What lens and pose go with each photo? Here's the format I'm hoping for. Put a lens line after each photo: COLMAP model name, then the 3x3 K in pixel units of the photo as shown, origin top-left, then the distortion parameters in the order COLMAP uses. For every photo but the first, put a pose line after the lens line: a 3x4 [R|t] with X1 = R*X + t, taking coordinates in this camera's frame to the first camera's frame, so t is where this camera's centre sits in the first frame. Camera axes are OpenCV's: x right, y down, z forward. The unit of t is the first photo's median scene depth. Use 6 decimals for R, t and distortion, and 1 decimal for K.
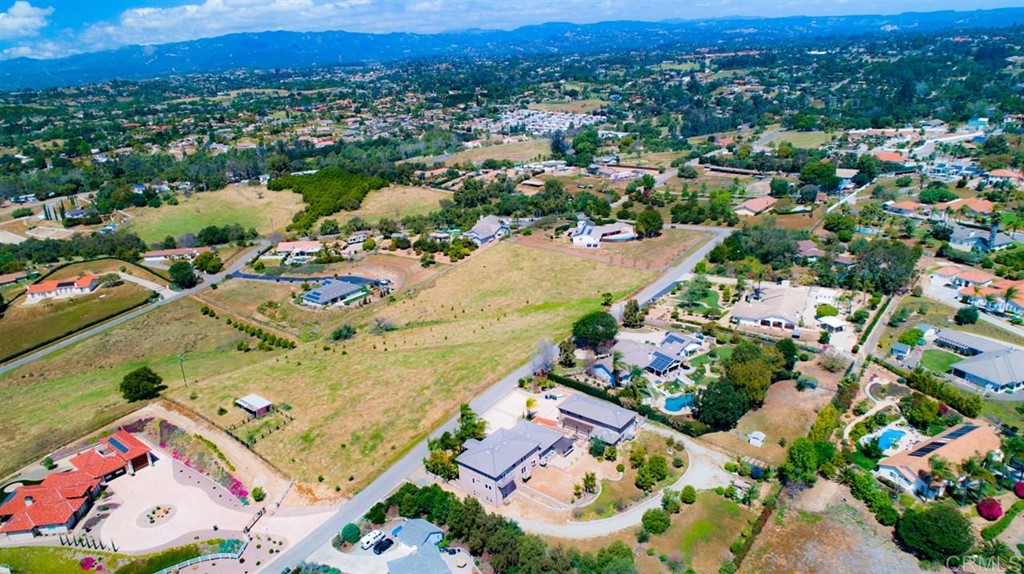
lens RADIAL K [[683.1, 0, 514.1], [0, 683.1, 290.8], [0, 0, 1]] dist [-0.021019, 0.009914]
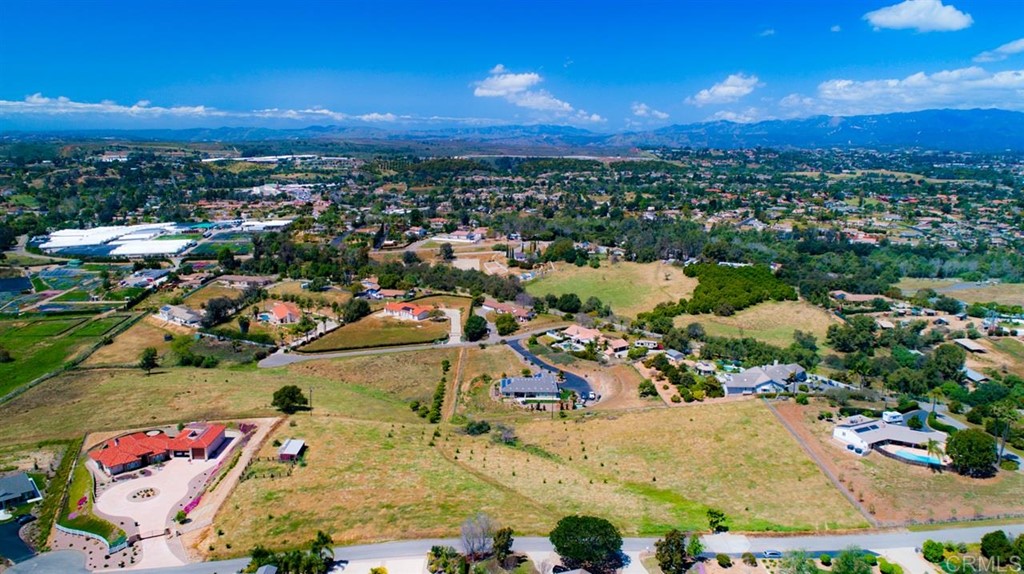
lens RADIAL K [[744.6, 0, 514.1], [0, 744.6, 284.9], [0, 0, 1]] dist [-0.021105, 0.010209]
pose [[0.634225, 0.219168, -0.741434, 0.387541], [-0.310154, 0.950557, 0.015678, -0.122180], [0.708212, 0.220015, 0.670843, 0.249737]]
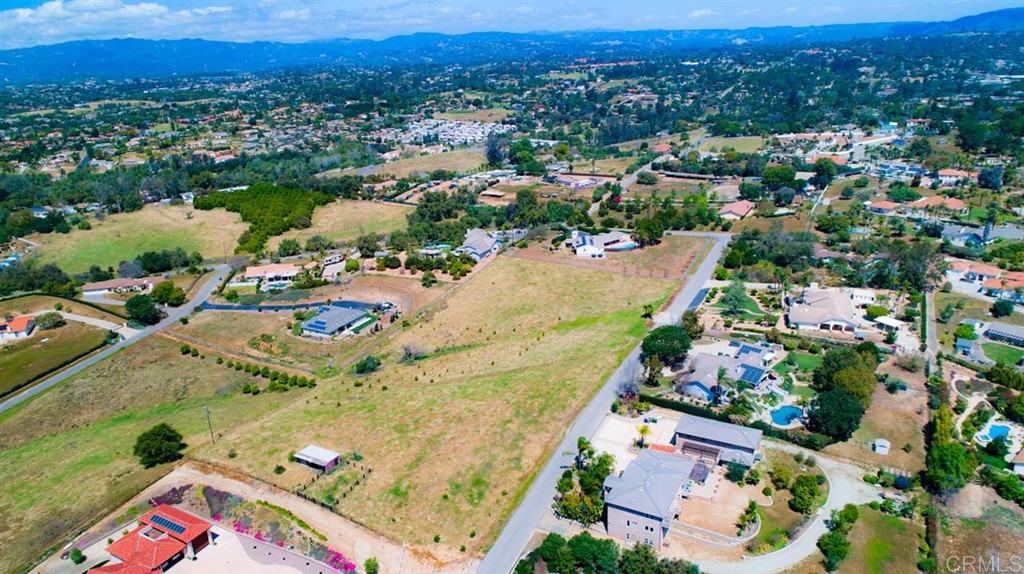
lens RADIAL K [[683.1, 0, 513.7], [0, 683.1, 291.4], [0, 0, 1]] dist [-0.021019, 0.009914]
pose [[0.983748, -0.051554, 0.171994, -0.166568], [0.053808, 0.998515, -0.008468, -0.013680], [-0.171302, 0.017585, 0.985062, 0.063451]]
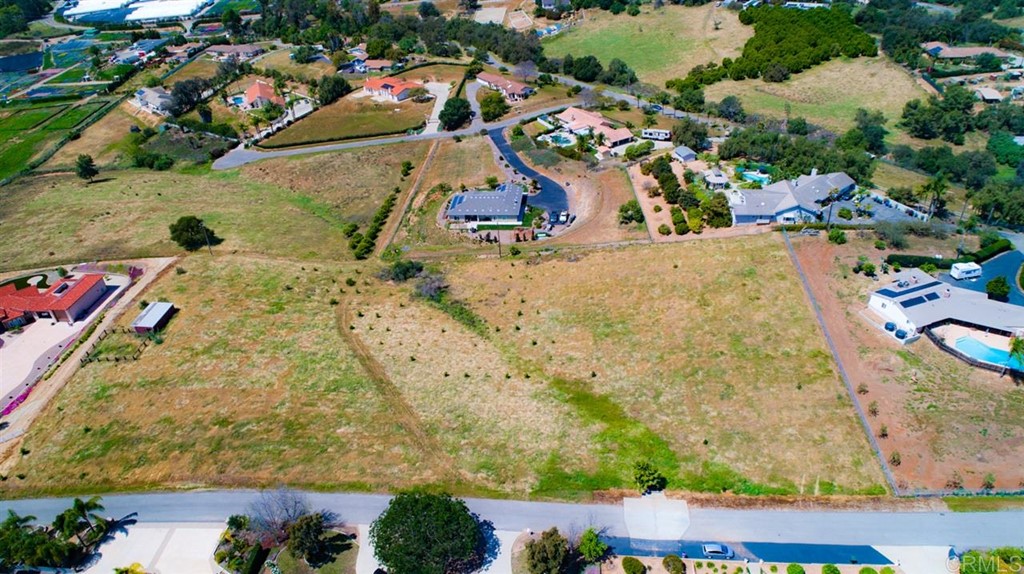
lens RADIAL K [[683.1, 0, 514.3], [0, 683.1, 290.3], [0, 0, 1]] dist [-0.021019, 0.009914]
pose [[0.546028, 0.485610, -0.682668, 0.262857], [-0.264551, 0.873118, 0.409486, -0.201454], [0.794900, -0.042990, 0.605215, 0.511314]]
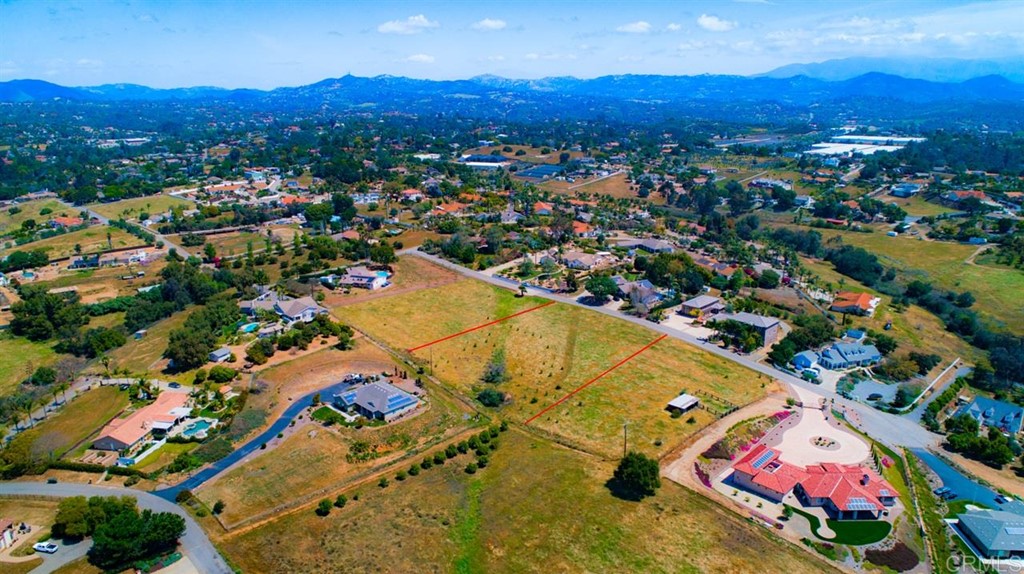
lens RADIAL K [[683.1, 0, 515.2], [0, 683.1, 285.3], [0, 0, 1]] dist [-0.021019, 0.009914]
pose [[0.108587, -0.221972, 0.968988, -0.864723], [0.341504, 0.923757, 0.173341, -0.175396], [-0.933587, 0.312091, 0.176112, 0.606213]]
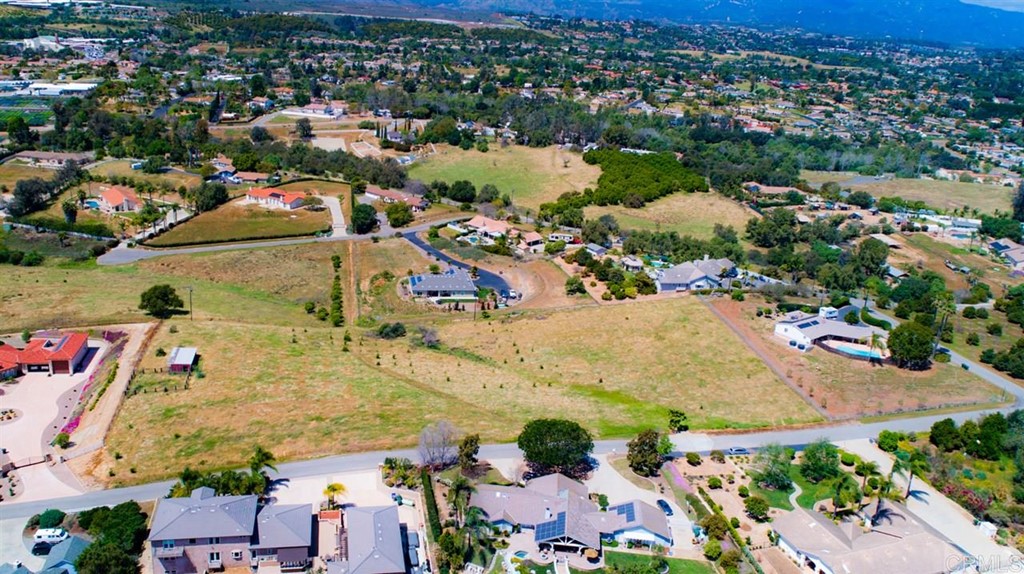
lens RADIAL K [[853.0, 0, 514.9], [0, 853.0, 287.7], [0, 0, 1]] dist [-0.024771, 0.018688]
pose [[0.760033, 0.310737, -0.570783, 0.339189], [-0.324517, 0.942411, 0.080938, -0.092762], [0.563062, 0.123713, 0.817102, 0.193898]]
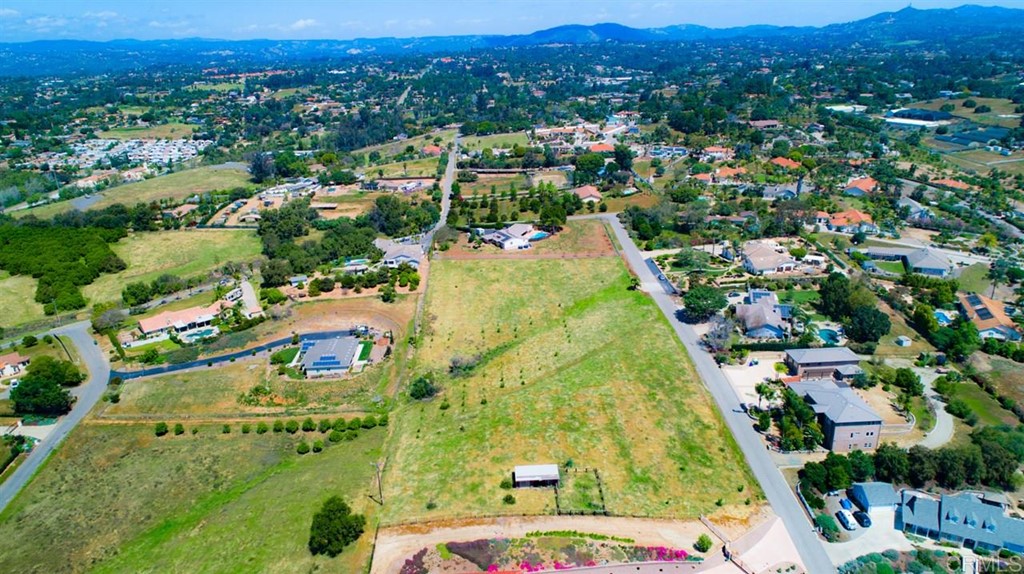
lens RADIAL K [[683.1, 0, 514.4], [0, 683.1, 292.2], [0, 0, 1]] dist [-0.021019, 0.009914]
pose [[0.755221, -0.201120, 0.623852, -0.518579], [0.218708, 0.974538, 0.049413, -0.052771], [-0.617906, 0.099124, 0.779979, 0.225673]]
